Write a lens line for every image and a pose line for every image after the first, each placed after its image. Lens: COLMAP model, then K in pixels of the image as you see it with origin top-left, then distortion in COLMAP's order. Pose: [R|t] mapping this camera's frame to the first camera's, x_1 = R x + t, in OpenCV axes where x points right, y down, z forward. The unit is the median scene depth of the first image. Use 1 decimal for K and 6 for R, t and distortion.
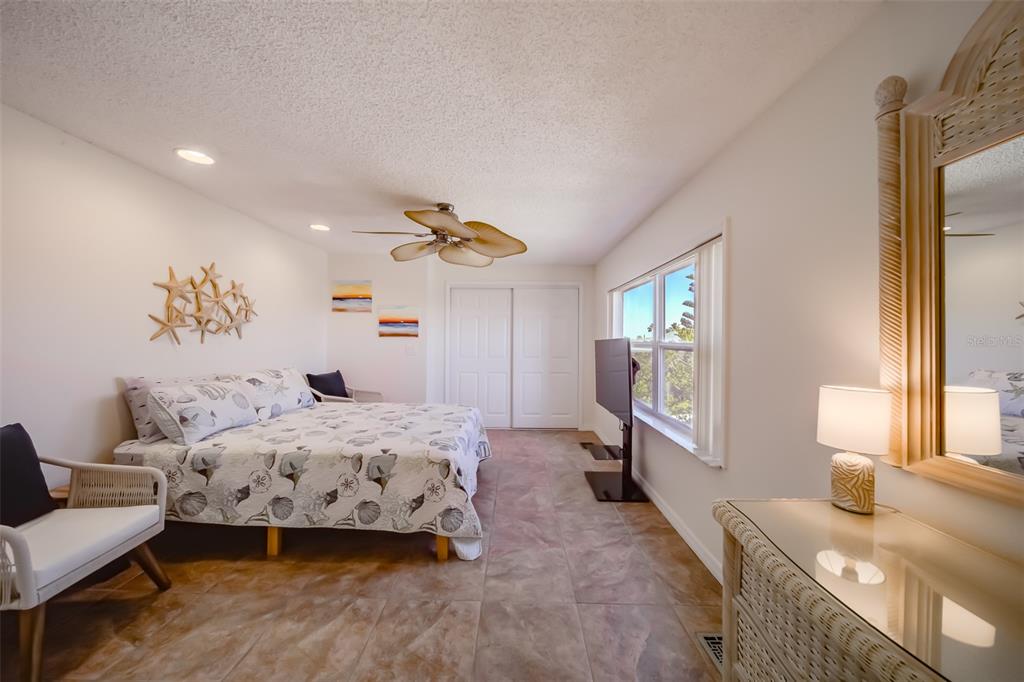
lens RADIAL K [[363.6, 0, 513.5], [0, 363.6, 335.5], [0, 0, 1]] dist [-0.004148, -0.000175]
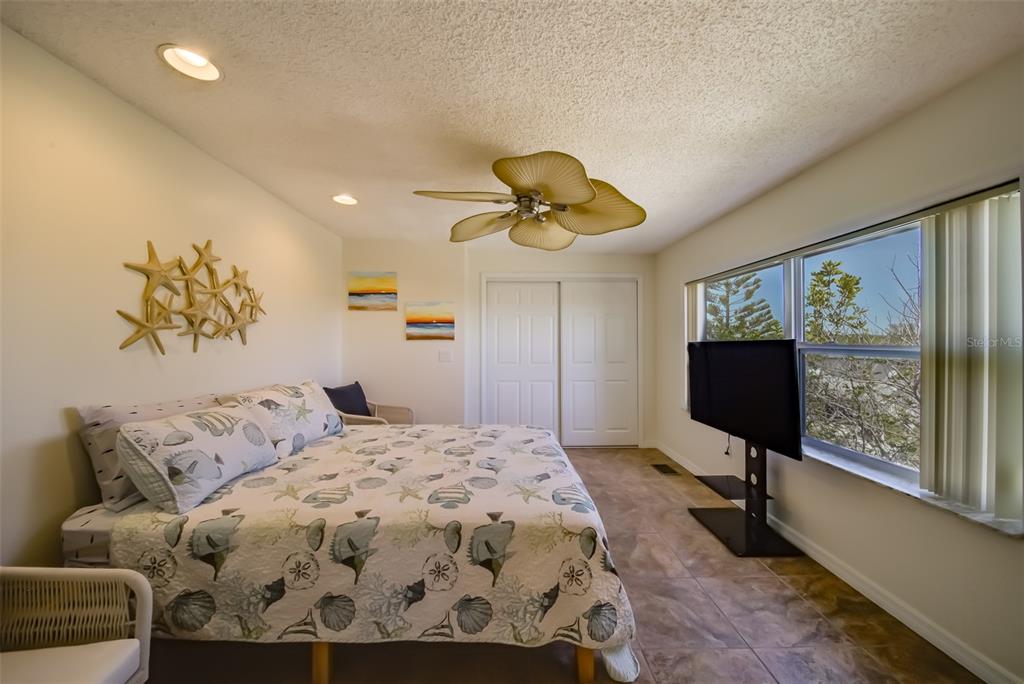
lens RADIAL K [[369.8, 0, 511.6], [0, 369.8, 336.8], [0, 0, 1]] dist [-0.002161, -0.000375]
pose [[0.999528, -0.008391, 0.029562, -0.345227], [0.008409, 0.999965, -0.000481, -0.003587], [-0.029557, 0.000730, 0.999563, 0.342235]]
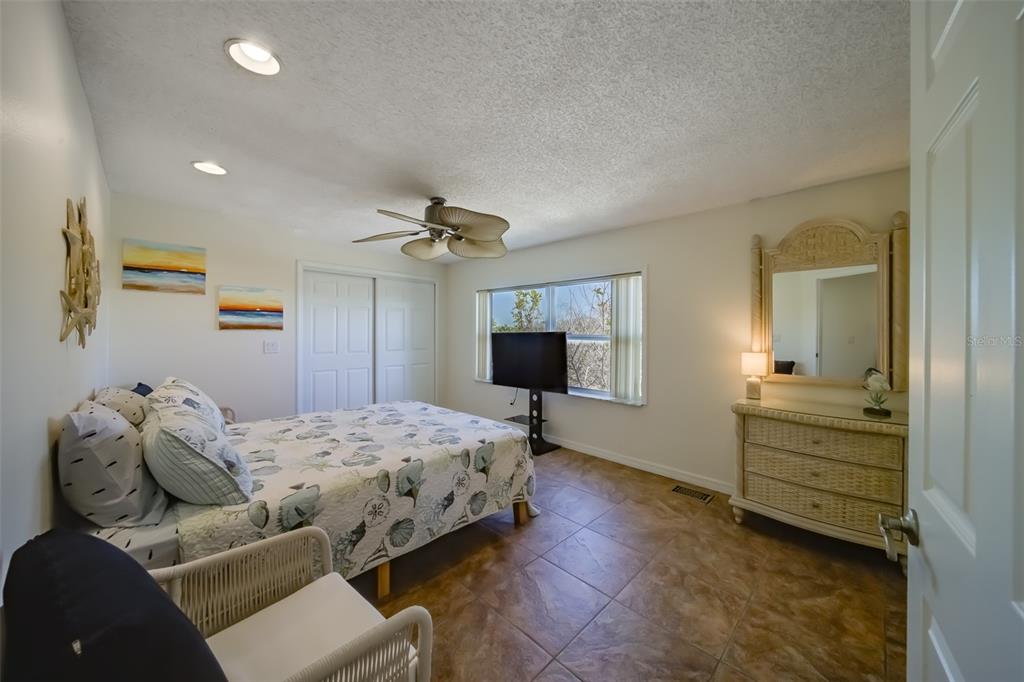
lens RADIAL K [[365.7, 0, 507.7], [0, 365.7, 327.7], [0, 0, 1]] dist [-0.000493, -0.000062]
pose [[0.697425, 0.003111, 0.716651, -1.078610], [-0.007341, 0.999969, 0.002803, -0.014040], [-0.716620, -0.007216, 0.697426, 0.218180]]
